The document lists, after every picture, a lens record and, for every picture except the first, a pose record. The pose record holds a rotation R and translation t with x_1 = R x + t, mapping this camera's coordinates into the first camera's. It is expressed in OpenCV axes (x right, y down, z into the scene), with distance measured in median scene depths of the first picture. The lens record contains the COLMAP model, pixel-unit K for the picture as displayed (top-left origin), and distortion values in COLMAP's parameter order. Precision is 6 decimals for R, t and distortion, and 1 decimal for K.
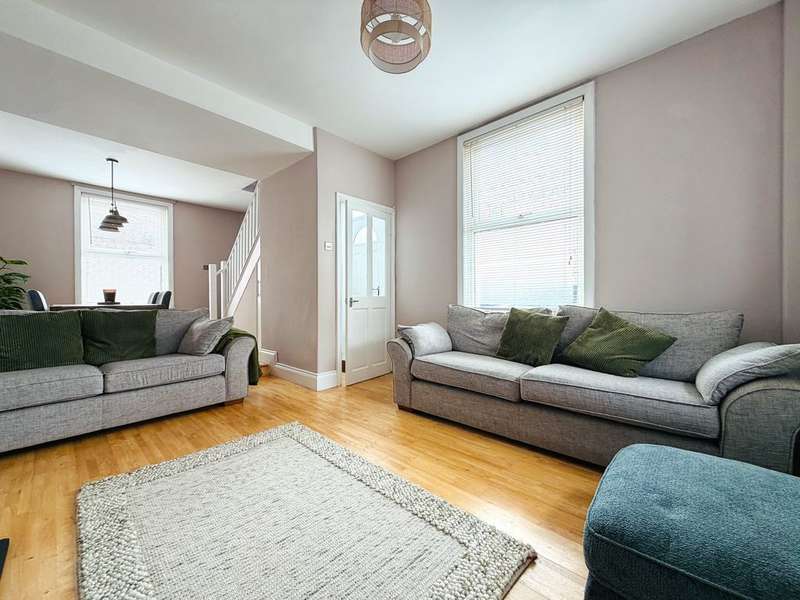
lens RADIAL K [[319.8, 0, 399.3], [0, 319.8, 297.1], [0, 0, 1]] dist [-0.004219, -0.000023]
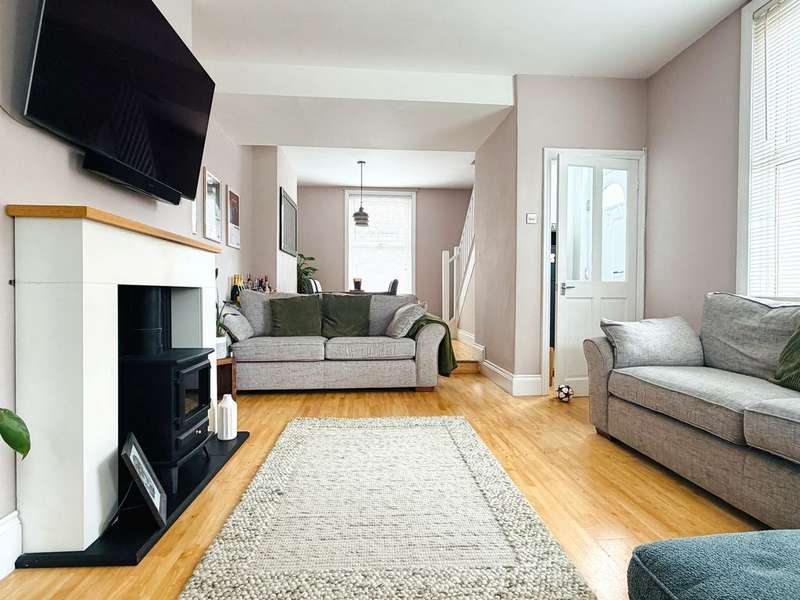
lens RADIAL K [[427.7, 0, 396.7], [0, 427.7, 298.6], [0, 0, 1]] dist [-0.004558, -0.000512]
pose [[0.733854, 0.015120, -0.679139, 0.315814], [-0.003379, 0.999821, 0.018608, 0.026548], [0.679299, -0.011360, 0.733774, -0.019620]]
